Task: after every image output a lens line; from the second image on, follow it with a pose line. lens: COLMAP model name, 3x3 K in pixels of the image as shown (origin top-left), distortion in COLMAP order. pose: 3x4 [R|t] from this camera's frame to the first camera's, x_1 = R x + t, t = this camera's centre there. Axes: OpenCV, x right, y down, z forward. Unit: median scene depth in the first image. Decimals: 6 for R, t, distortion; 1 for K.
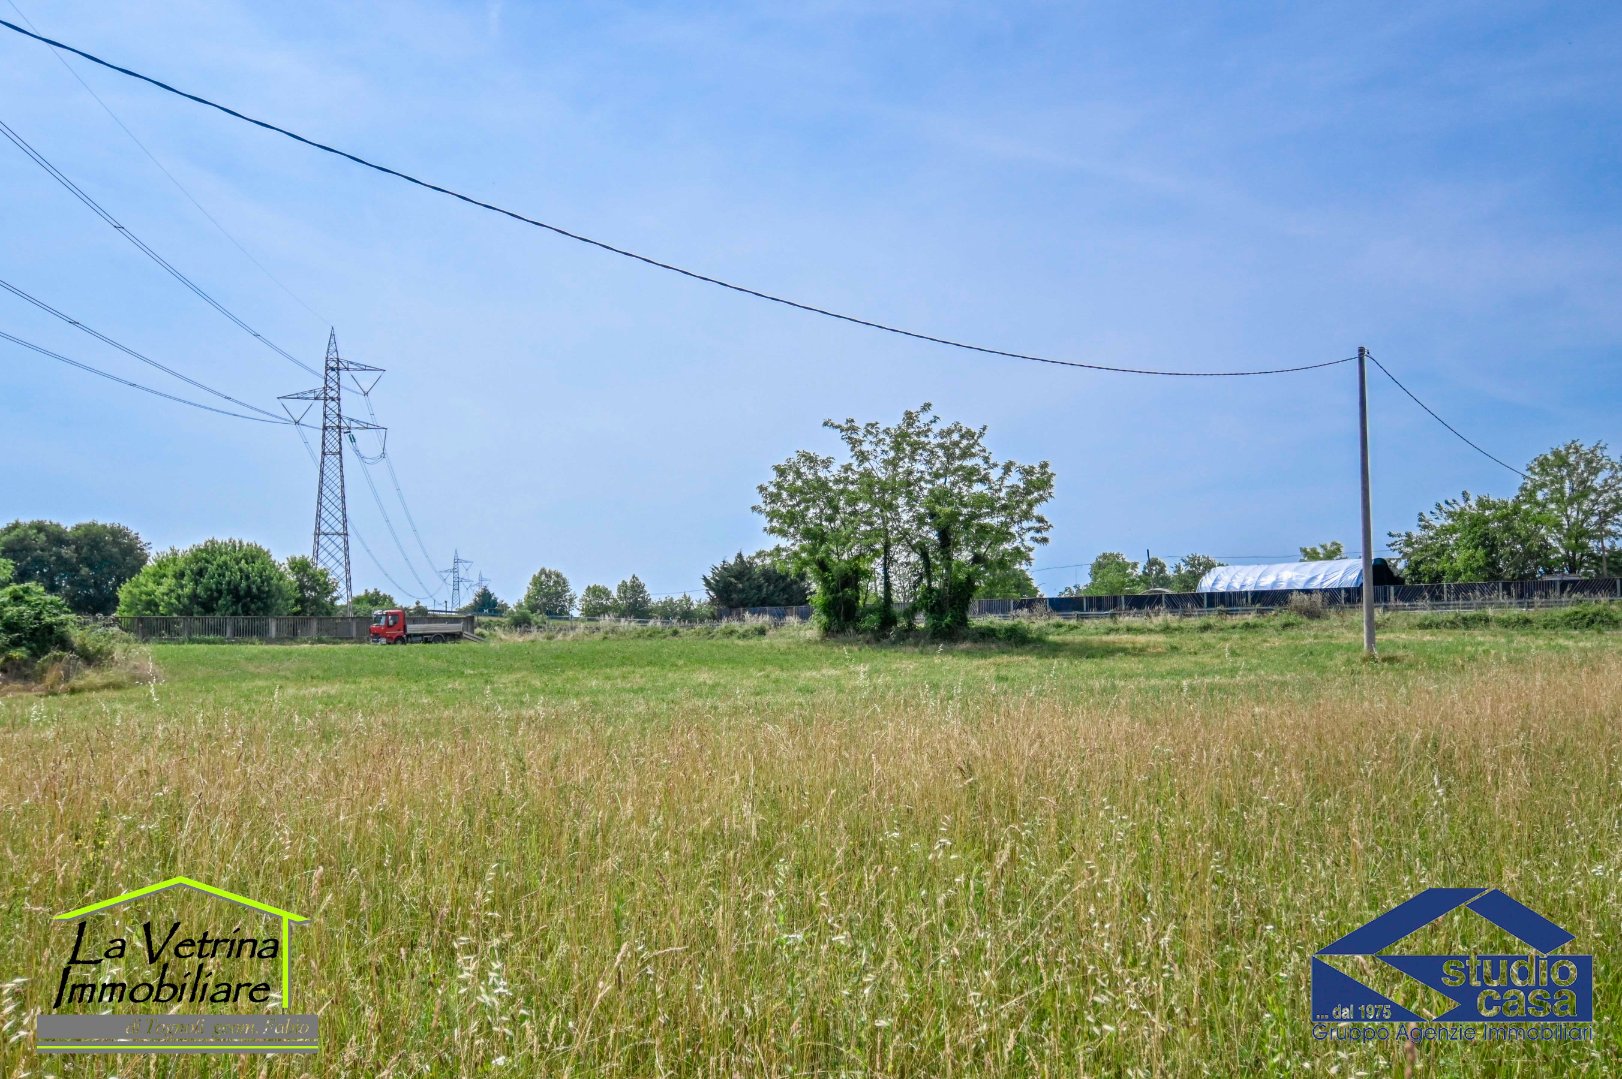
lens RADIAL K [[1447.3, 0, 790.9], [0, 1447.3, 600.4], [0, 0, 1]] dist [-0.004824, -0.004330]
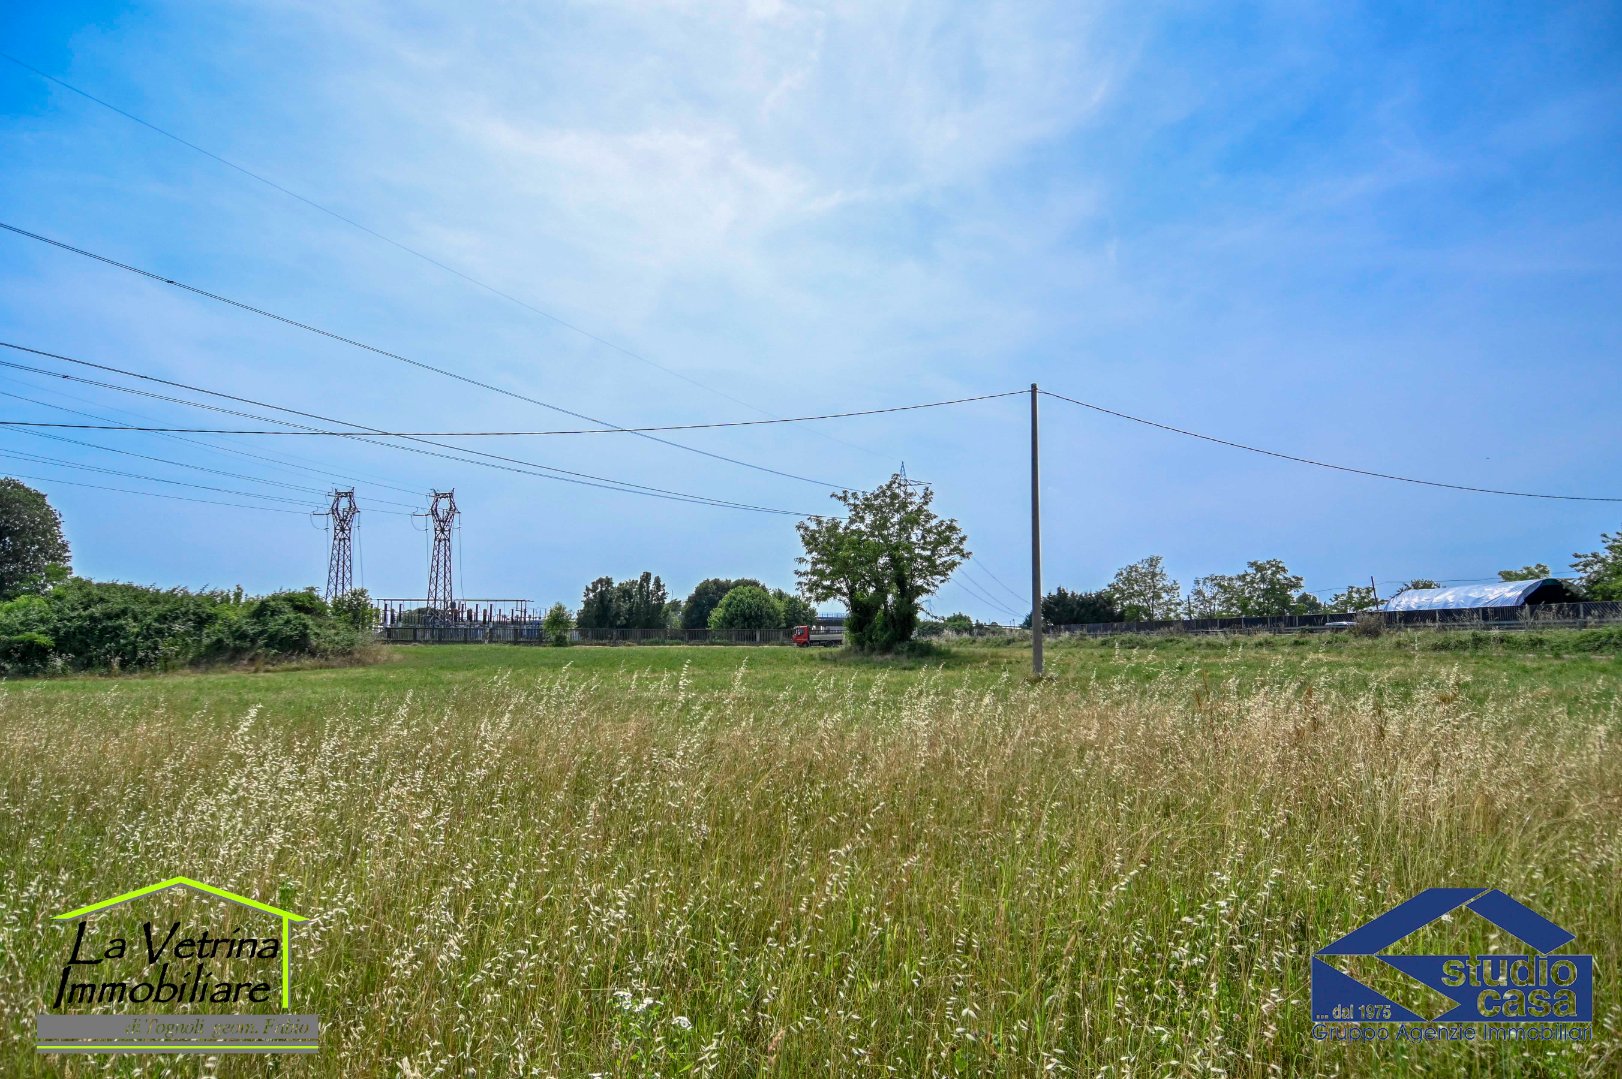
lens RADIAL K [[869.6, 0, 818.1], [0, 869.6, 559.5], [0, 0, 1]] dist [0.023455, -0.015284]
pose [[0.850465, -0.039400, -0.524554, 0.284566], [0.005045, 0.997756, -0.066763, -0.003587], [0.526008, 0.054133, 0.848755, 0.186810]]
